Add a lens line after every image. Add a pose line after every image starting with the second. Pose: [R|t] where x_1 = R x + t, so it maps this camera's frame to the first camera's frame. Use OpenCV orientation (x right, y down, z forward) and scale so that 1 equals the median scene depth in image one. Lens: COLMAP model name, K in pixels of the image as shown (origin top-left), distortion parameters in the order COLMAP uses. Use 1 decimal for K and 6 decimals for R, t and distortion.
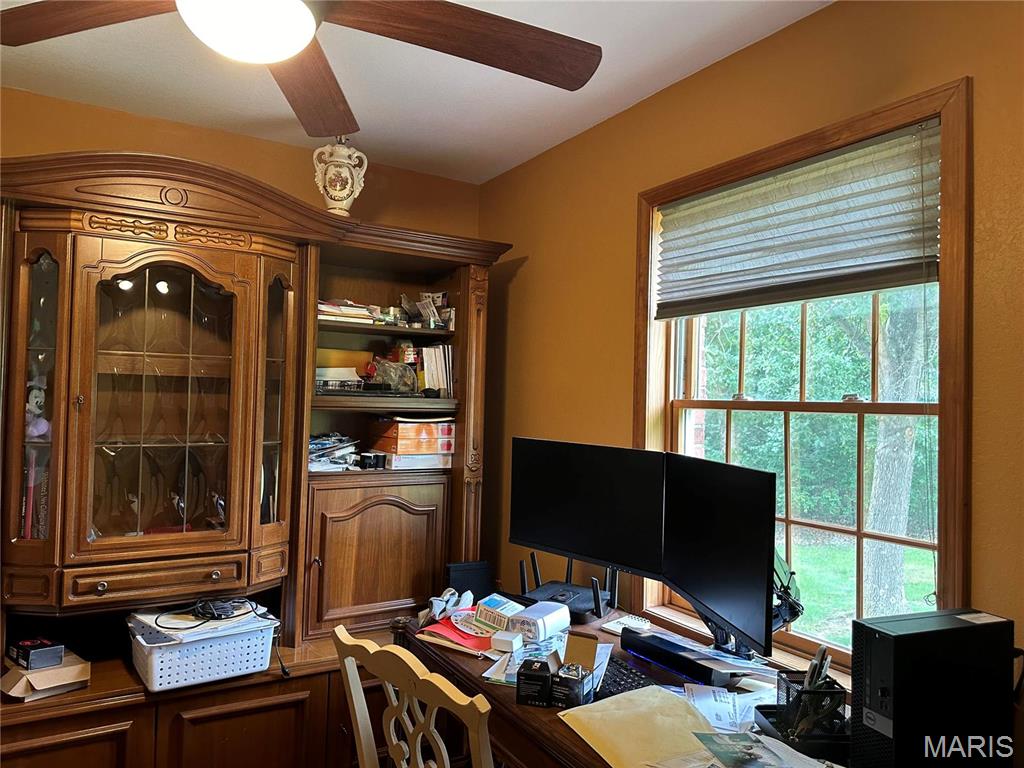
lens RADIAL K [[720.9, 0, 507.0], [0, 720.9, 391.6], [0, 0, 1]] dist [0.091654, -0.107772]
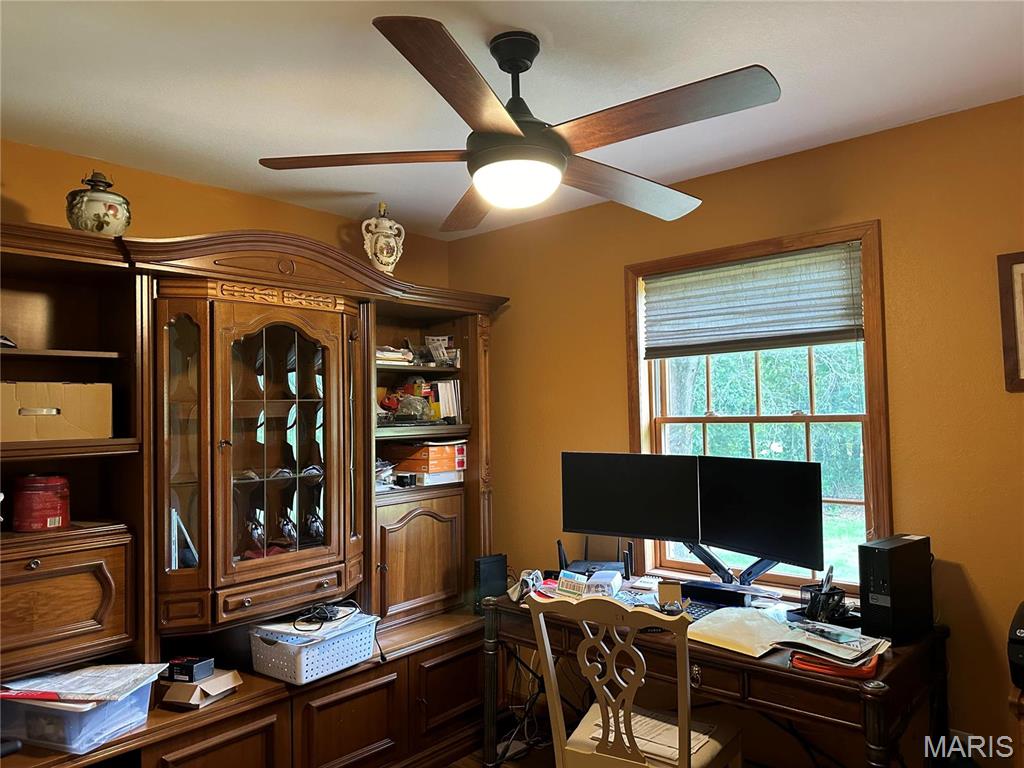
lens RADIAL K [[720.9, 0, 500.6], [0, 720.9, 401.2], [0, 0, 1]] dist [0.091654, -0.107772]
pose [[0.951499, -0.042026, 0.304768, -0.478614], [0.043072, 0.999067, 0.003293, -0.037674], [-0.304622, 0.009994, 0.952421, -0.216907]]
